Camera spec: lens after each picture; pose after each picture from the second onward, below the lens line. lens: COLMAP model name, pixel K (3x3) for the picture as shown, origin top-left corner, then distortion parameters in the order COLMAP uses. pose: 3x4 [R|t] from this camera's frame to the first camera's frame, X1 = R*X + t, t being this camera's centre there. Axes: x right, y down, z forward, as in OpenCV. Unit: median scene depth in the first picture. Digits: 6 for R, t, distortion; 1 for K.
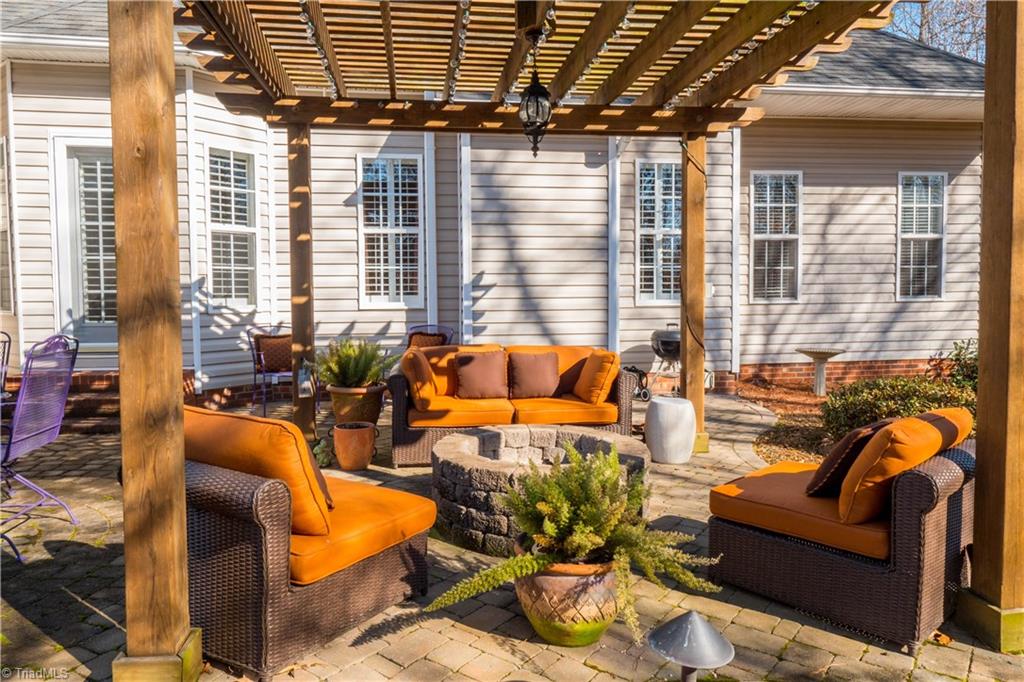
lens RADIAL K [[663.4, 0, 509.2], [0, 663.4, 337.5], [0, 0, 1]] dist [0.006455, 0.001451]
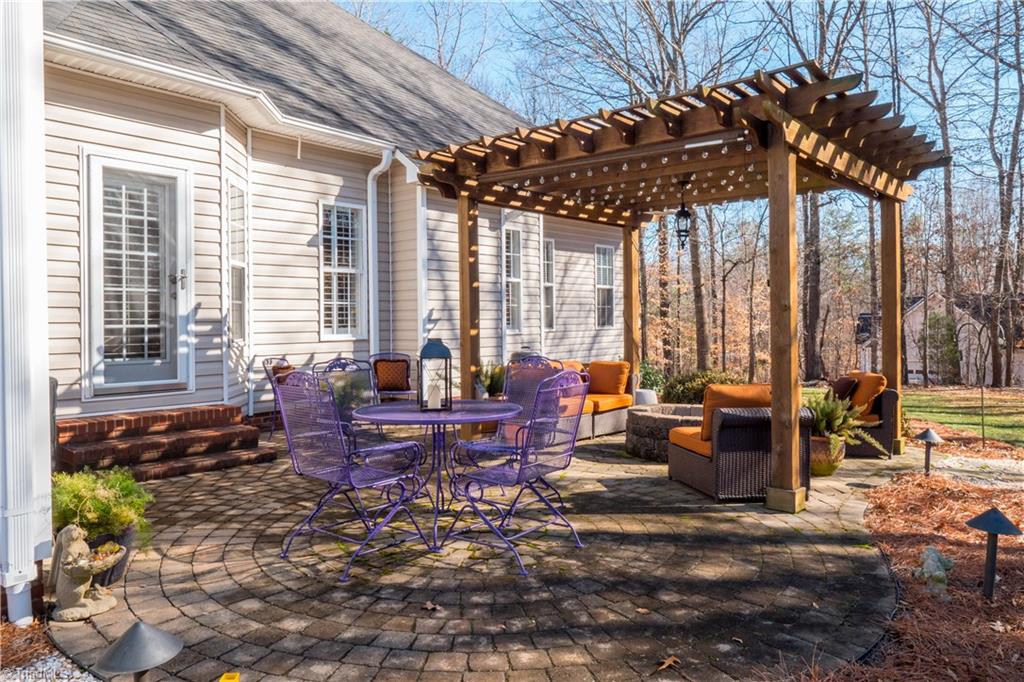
lens RADIAL K [[702.6, 0, 510.3], [0, 702.6, 340.0], [0, 0, 1]] dist [0.008975, 0.000115]
pose [[0.744334, -0.021993, 0.667445, -0.771776], [0.056121, 0.997982, -0.029702, 0.006999], [-0.665445, 0.059566, 0.744067, -0.061973]]
